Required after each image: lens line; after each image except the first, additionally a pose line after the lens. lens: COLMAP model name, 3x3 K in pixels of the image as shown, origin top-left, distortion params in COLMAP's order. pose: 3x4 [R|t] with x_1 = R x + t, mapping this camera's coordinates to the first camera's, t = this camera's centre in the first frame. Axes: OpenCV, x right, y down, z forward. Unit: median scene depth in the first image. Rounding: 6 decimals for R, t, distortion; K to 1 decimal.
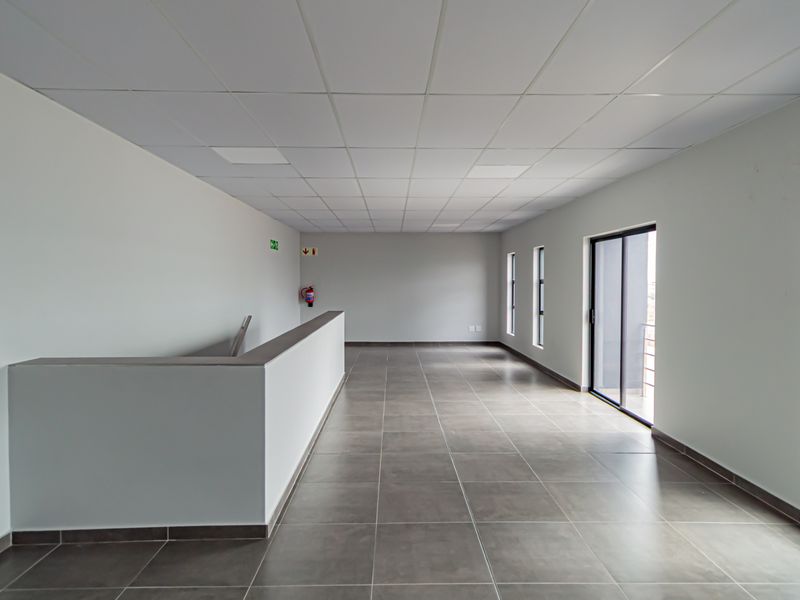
lens RADIAL K [[476.8, 0, 369.8], [0, 476.8, 284.2], [0, 0, 1]] dist [0.006453, 0.003278]
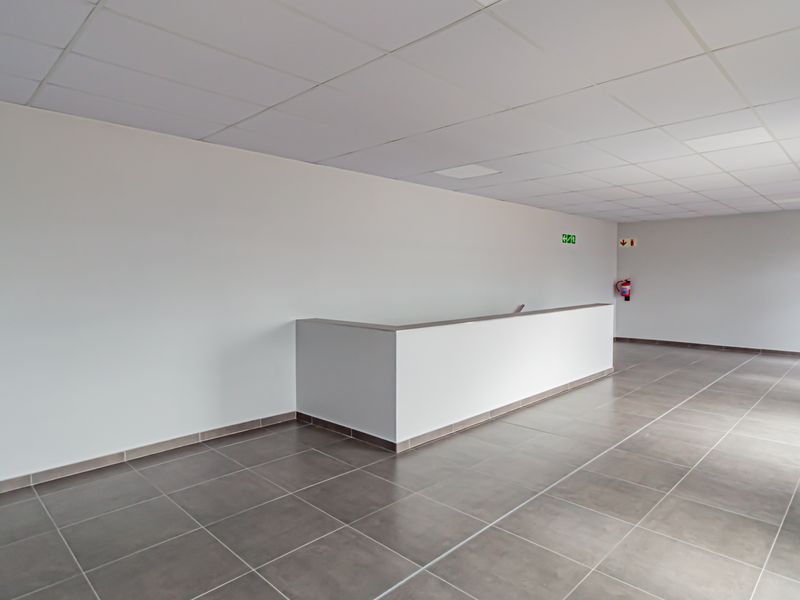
lens RADIAL K [[476.8, 0, 391.8], [0, 476.8, 288.0], [0, 0, 1]] dist [0.006453, 0.003278]
pose [[0.701107, 0.017428, -0.712843, 0.438476], [-0.001869, 0.999743, 0.022604, 0.002415], [0.713054, -0.014515, 0.700959, -0.004982]]
